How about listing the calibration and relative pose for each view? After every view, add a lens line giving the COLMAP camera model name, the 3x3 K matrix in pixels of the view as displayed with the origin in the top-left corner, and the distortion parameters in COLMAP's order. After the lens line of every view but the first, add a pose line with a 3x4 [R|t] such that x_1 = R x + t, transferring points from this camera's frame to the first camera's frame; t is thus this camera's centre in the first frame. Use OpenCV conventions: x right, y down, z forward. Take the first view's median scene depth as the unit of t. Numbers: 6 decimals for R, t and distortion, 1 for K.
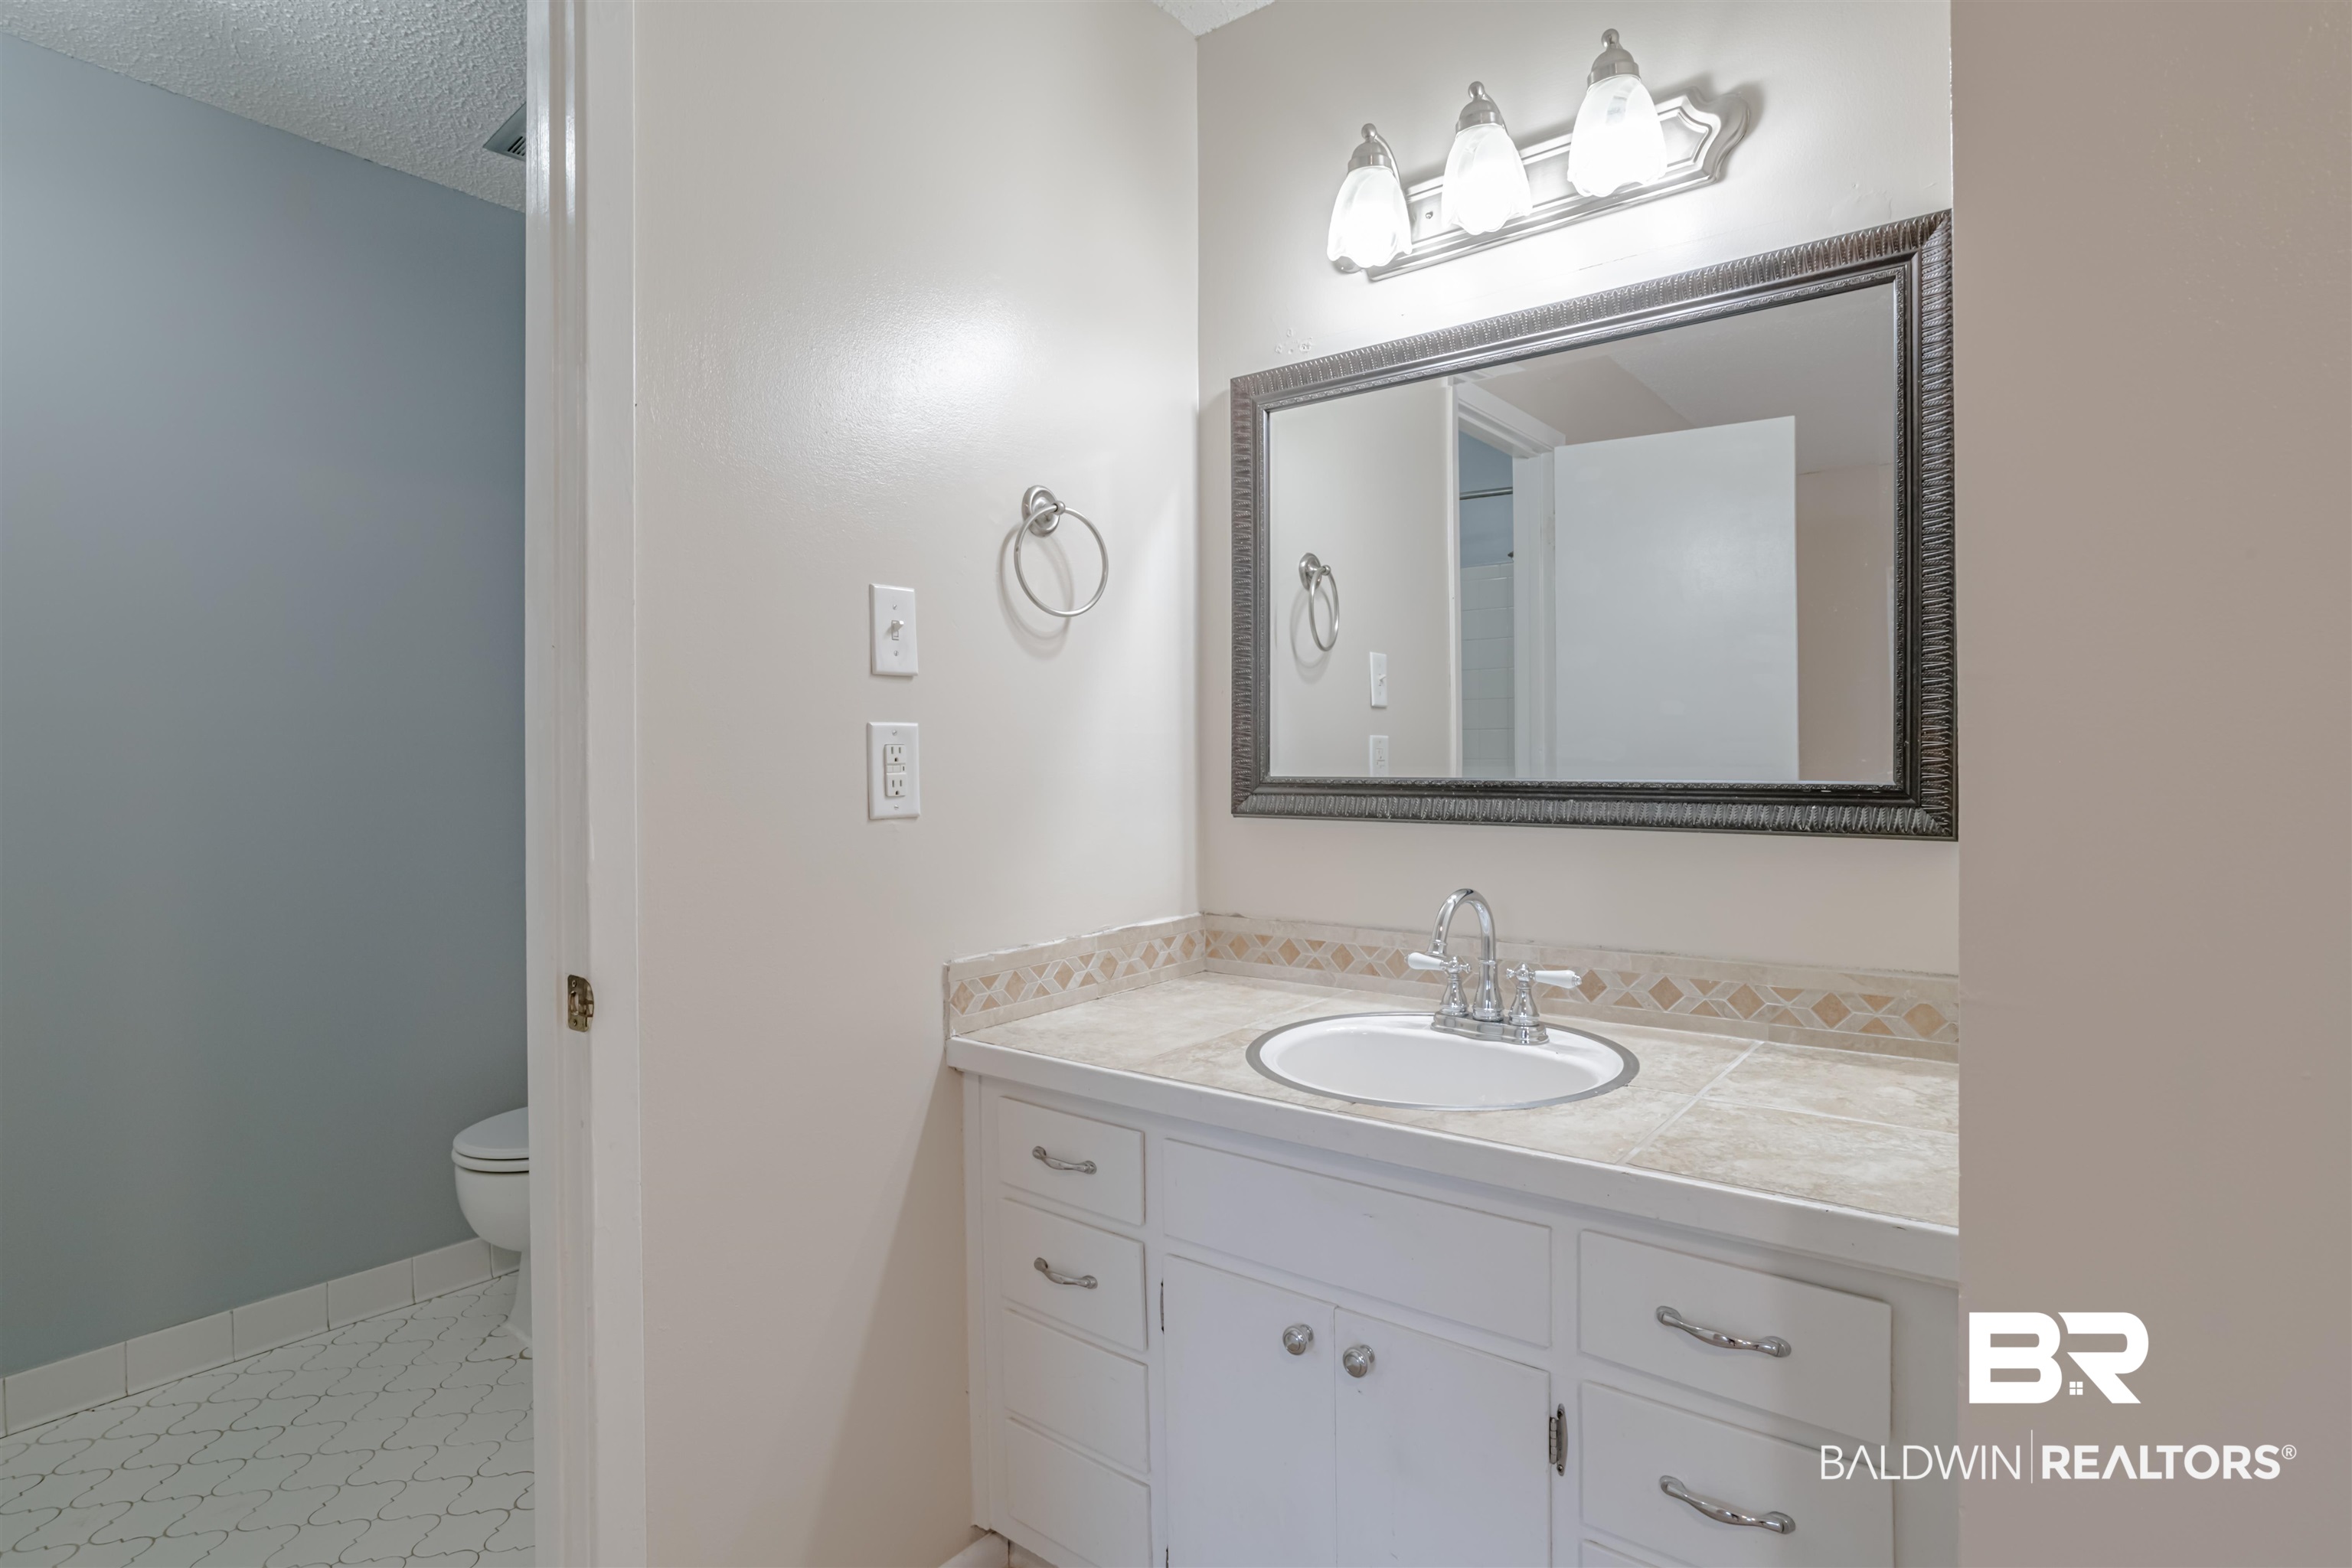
lens RADIAL K [[1199.4, 0, 1179.6], [0, 1199.4, 780.0], [0, 0, 1]] dist [-0.040206, 0.021084]
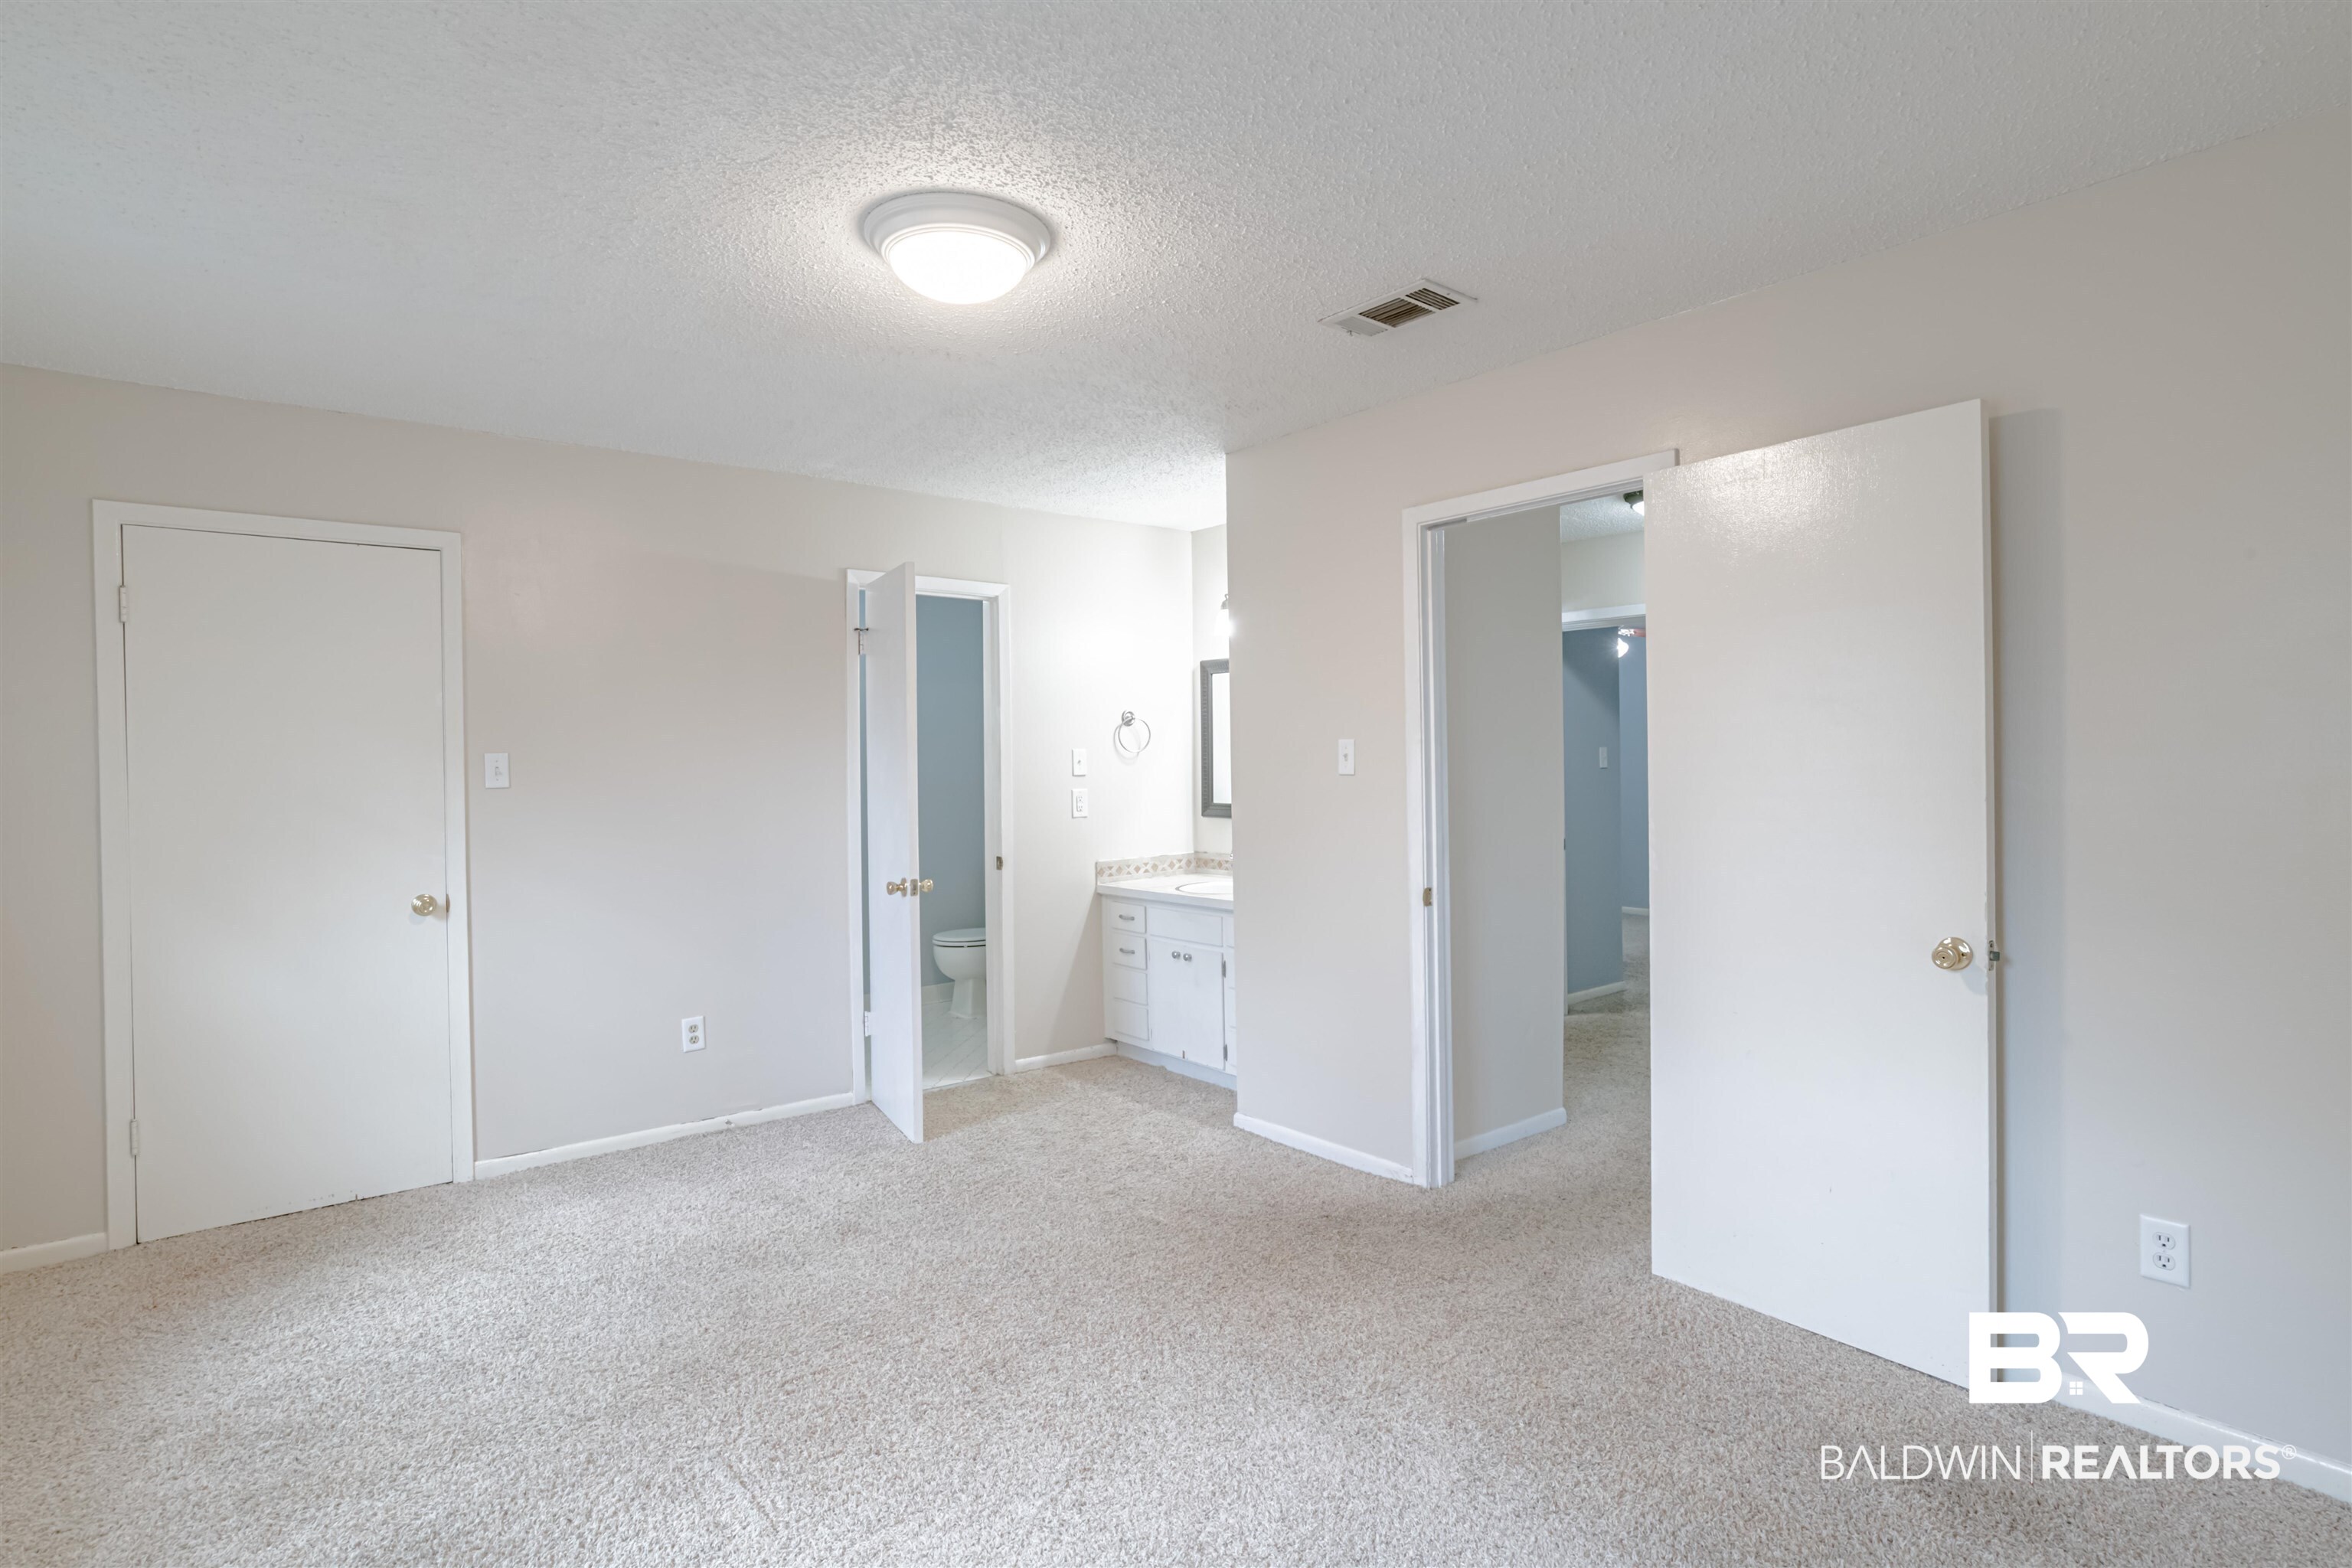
lens RADIAL K [[1199.4, 0, 1176.1], [0, 1199.4, 778.2], [0, 0, 1]] dist [-0.040206, 0.021084]
pose [[0.974916, -0.001970, -0.222564, 0.713488], [0.002617, 0.999993, 0.002612, -0.078896], [0.222558, -0.003128, 0.974914, -2.049694]]
